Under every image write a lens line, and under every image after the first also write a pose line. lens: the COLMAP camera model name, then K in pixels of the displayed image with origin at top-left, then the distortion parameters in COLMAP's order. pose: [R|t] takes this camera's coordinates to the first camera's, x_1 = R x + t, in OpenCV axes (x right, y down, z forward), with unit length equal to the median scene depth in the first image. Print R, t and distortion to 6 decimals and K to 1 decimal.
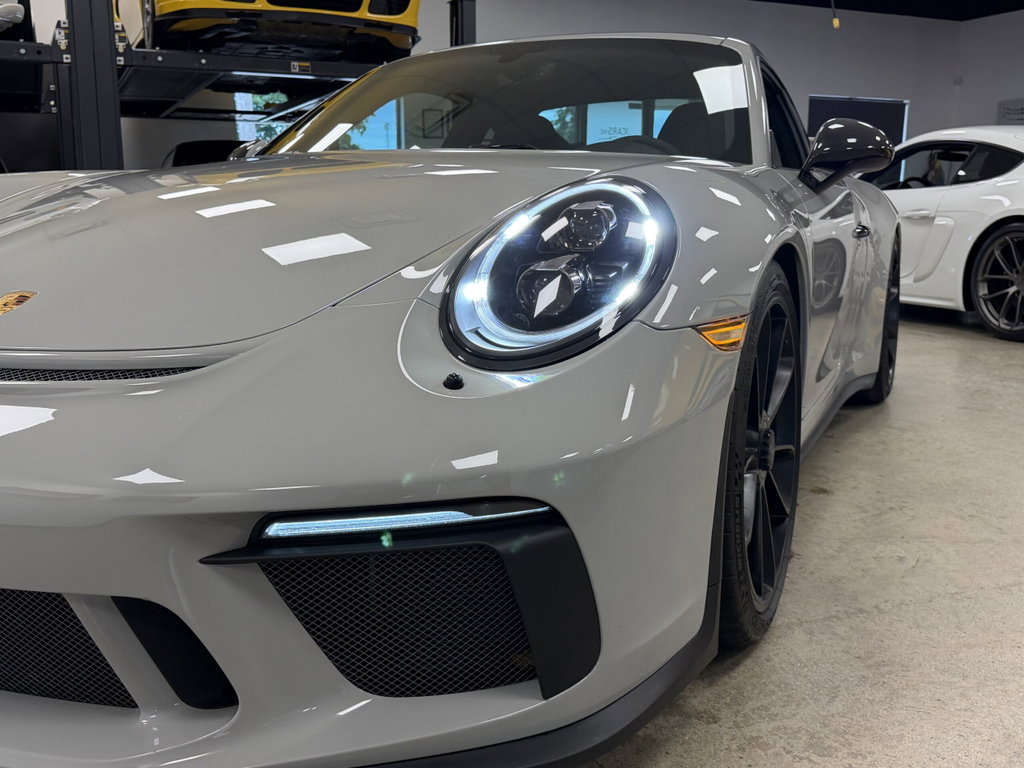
lens RADIAL K [[1004.3, 0, 512.0], [0, 1004.3, 384.0], [0, 0, 1]] dist [0.146021, -0.355466]
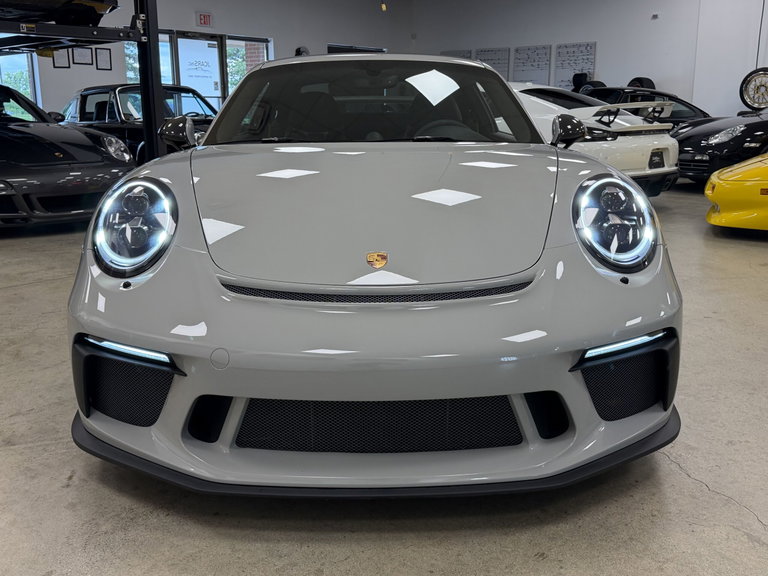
lens RADIAL K [[753.3, 0, 384.0], [0, 753.3, 288.0], [0, 0, 1]] dist [0.146021, -0.355466]
pose [[0.922274, -0.089783, 0.375965, -1.259997], [0.069444, 0.995311, 0.067336, -0.147815], [-0.380247, -0.035994, 0.924184, -0.390474]]
